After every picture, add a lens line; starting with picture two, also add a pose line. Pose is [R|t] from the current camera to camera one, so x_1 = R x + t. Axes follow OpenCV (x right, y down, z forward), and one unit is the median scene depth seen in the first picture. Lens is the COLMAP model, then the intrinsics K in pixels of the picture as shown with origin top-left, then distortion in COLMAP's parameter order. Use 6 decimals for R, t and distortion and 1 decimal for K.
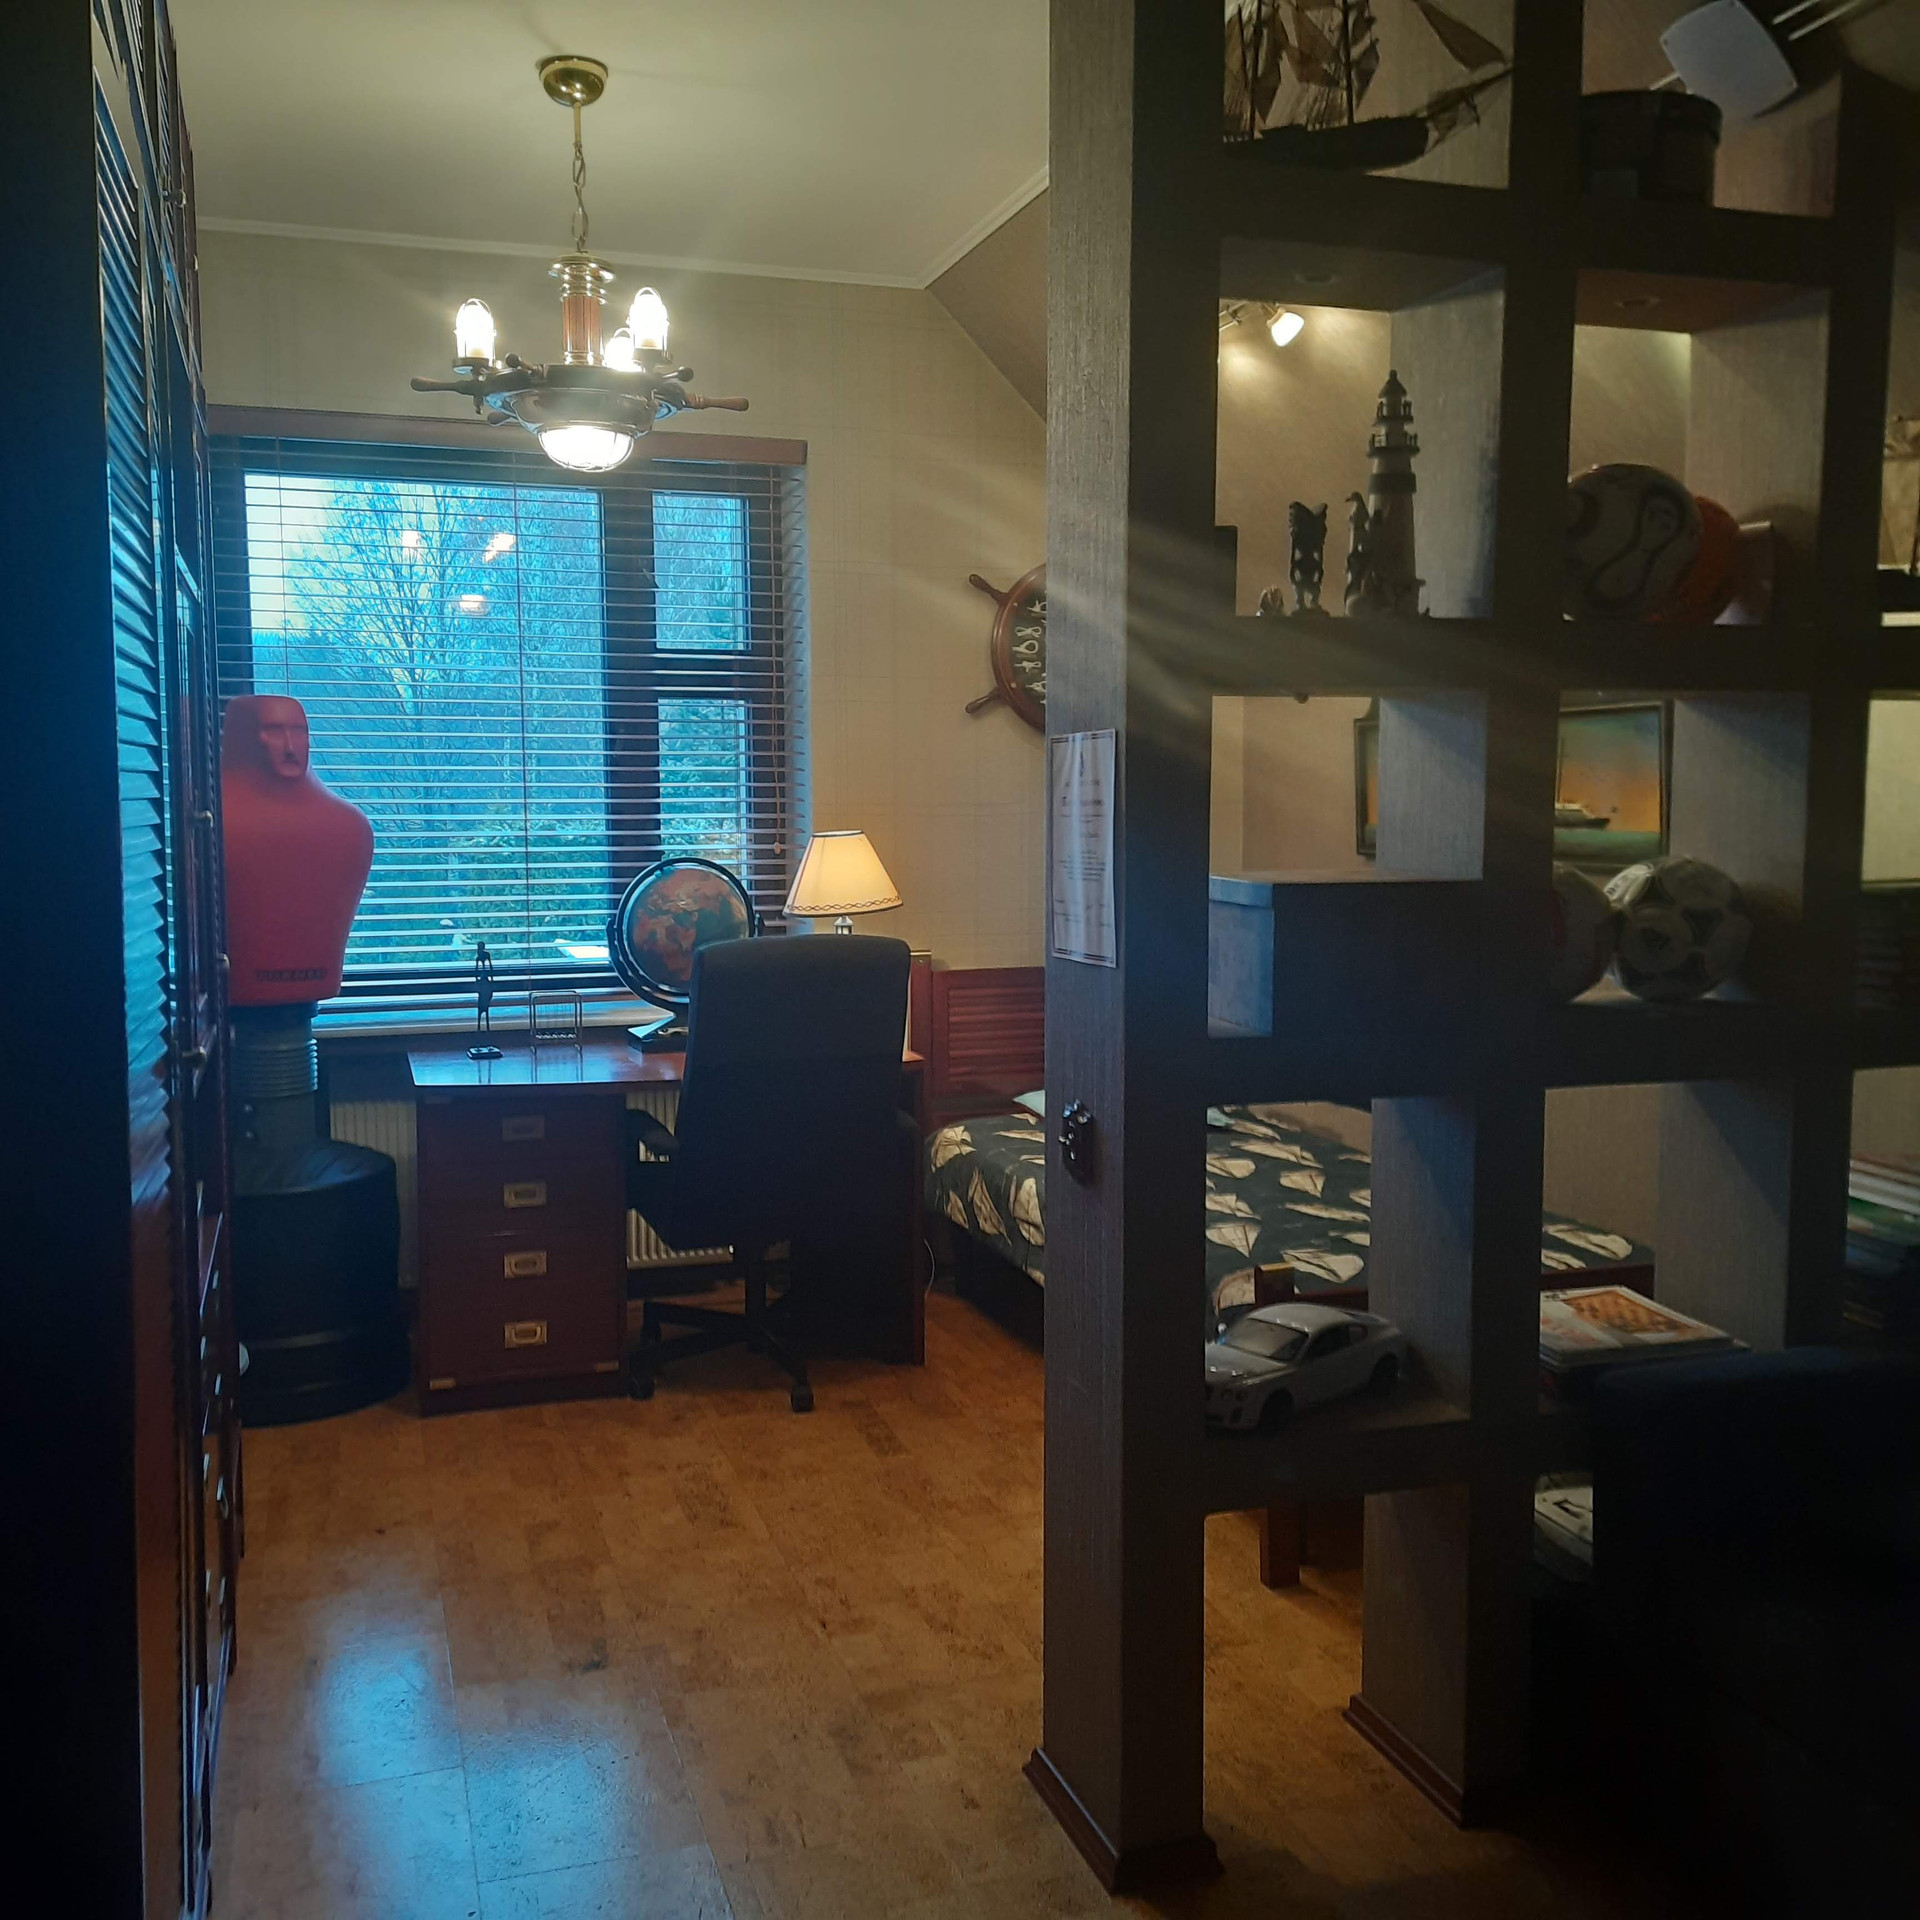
lens RADIAL K [[1748.1, 0, 958.5], [0, 1748.1, 964.8], [0, 0, 1]] dist [0.137888, -0.226184]
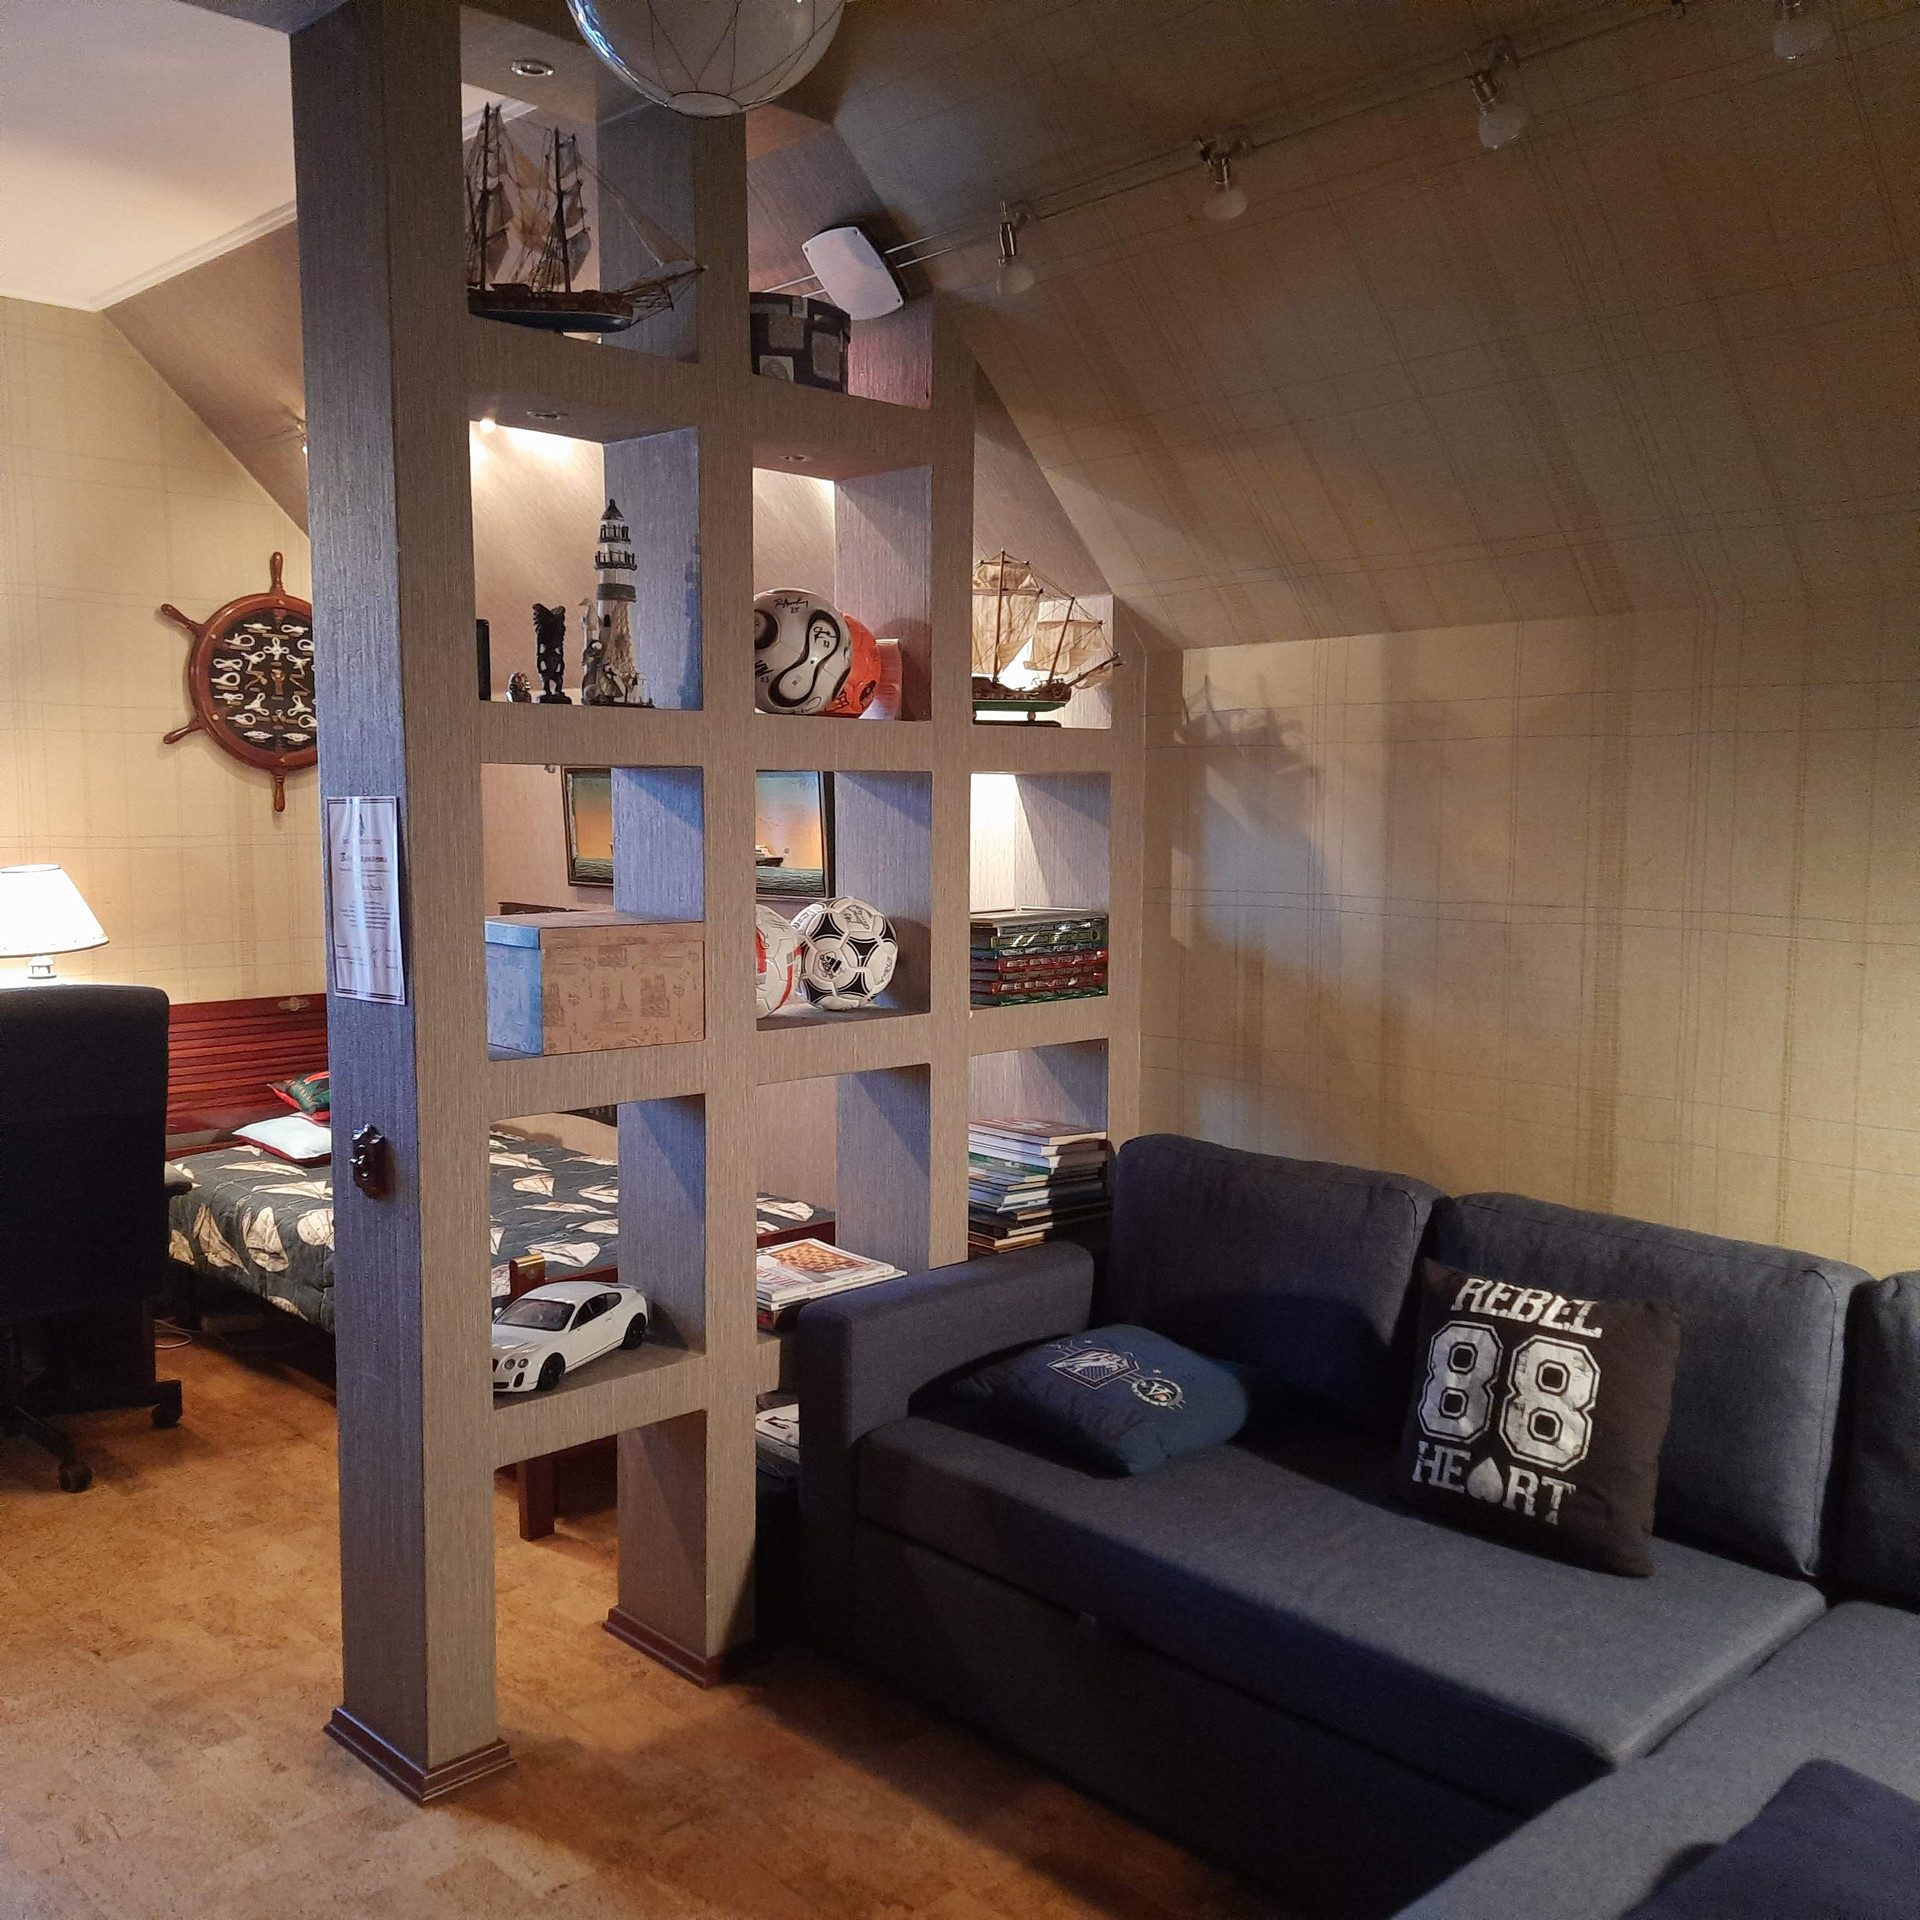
lens RADIAL K [[1748.1, 0, 958.5], [0, 1748.1, 964.8], [0, 0, 1]] dist [0.137888, -0.226184]
pose [[0.893645, -0.031704, 0.447653, -0.086807], [0.034013, 0.999417, 0.002880, -0.013090], [-0.447484, 0.012652, 0.894203, -0.164091]]
